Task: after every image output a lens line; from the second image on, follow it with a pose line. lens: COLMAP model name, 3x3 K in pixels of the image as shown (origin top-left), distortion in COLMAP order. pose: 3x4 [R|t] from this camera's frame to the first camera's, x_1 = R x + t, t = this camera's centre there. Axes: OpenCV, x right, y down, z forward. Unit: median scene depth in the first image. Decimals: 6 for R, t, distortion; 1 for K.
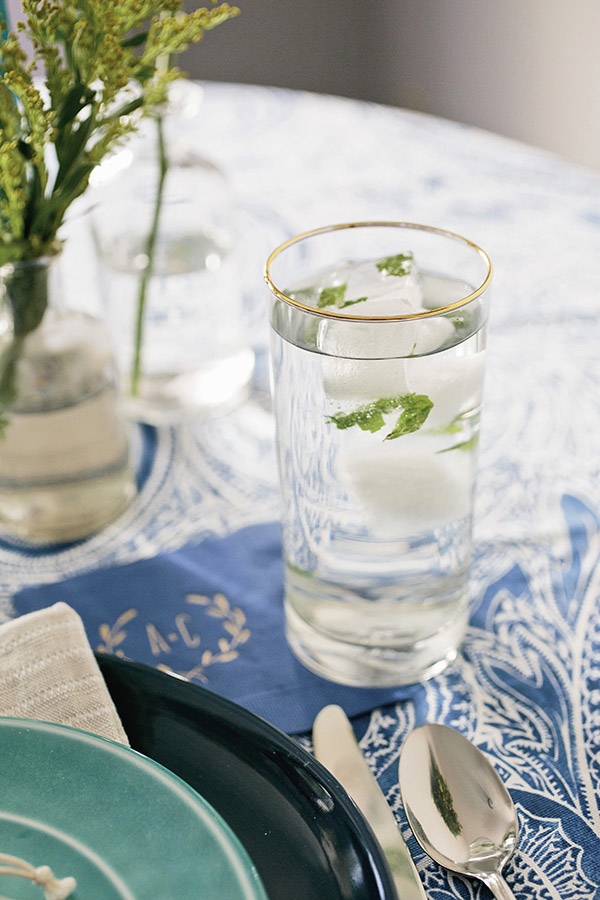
lens RADIAL K [[1373.7, 0, 299.3], [0, 1373.7, 452.7], [0, 0, 1]] dist [-0.023605, 0.004770]
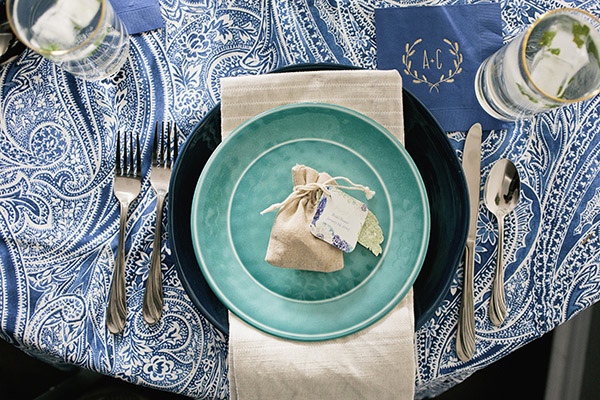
lens RADIAL K [[878.8, 0, 301.3], [0, 878.8, 200.4], [0, 0, 1]] dist [-0.045211, 0.231939]
pose [[0.943063, 0.322844, 0.080024, -0.380470], [-0.250212, 0.530070, 0.810198, -1.006953], [0.219149, -0.784090, 0.580668, -0.174569]]
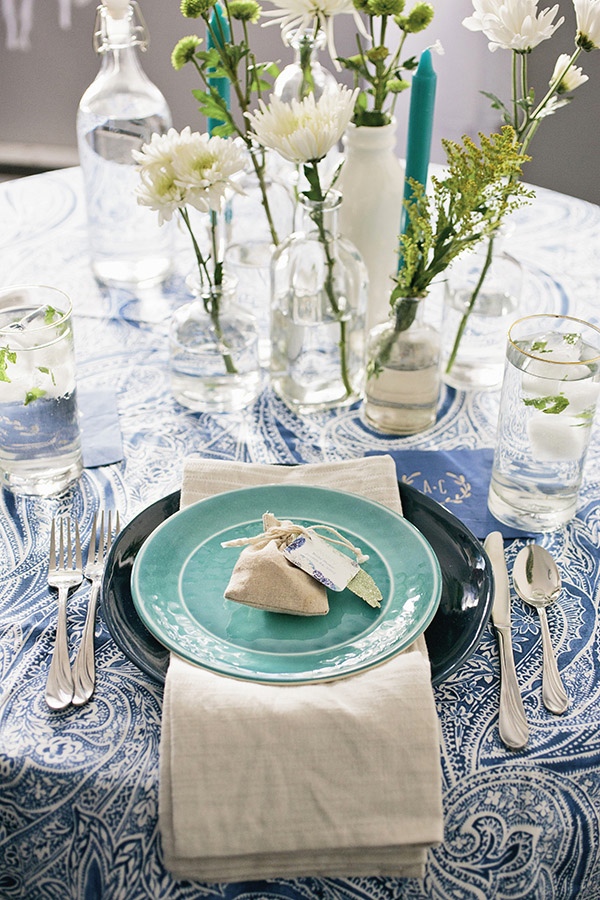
lens RADIAL K [[1318.2, 0, 299.9], [0, 1318.2, 452.4], [0, 0, 1]] dist [-0.045211, 0.231939]
pose [[0.942783, 0.231209, -0.240213, 0.195089], [-0.227112, 0.972829, 0.044998, 0.040262], [0.244090, 0.012132, 0.969677, -1.059740]]
